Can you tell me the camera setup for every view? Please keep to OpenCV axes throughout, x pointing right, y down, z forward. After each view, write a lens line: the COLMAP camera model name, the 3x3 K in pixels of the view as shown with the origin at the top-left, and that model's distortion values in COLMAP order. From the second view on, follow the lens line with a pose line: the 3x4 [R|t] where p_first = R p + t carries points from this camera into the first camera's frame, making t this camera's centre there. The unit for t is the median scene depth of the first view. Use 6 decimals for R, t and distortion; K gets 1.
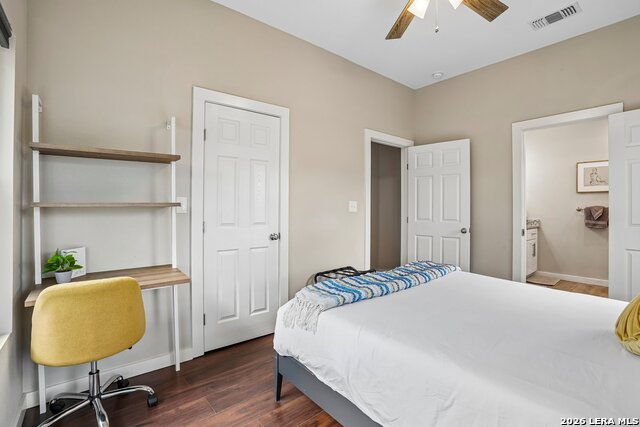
lens RADIAL K [[294.4, 0, 320.0], [0, 294.4, 213.5], [0, 0, 1]] dist [-0.090373, 0.022059]
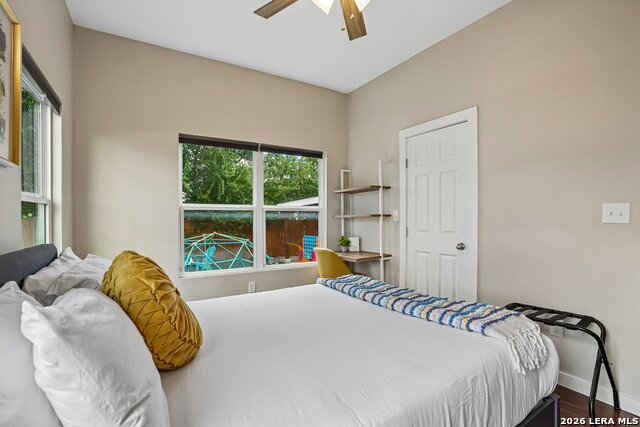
lens RADIAL K [[307.9, 0, 319.6], [0, 307.9, 221.4], [0, 0, 1]] dist [-0.069249, 0.025347]
pose [[-0.138634, 0.009125, -0.990302, 1.049353], [-0.012457, 0.999862, 0.010957, -0.011255], [0.990265, 0.013855, -0.138501, 0.779798]]
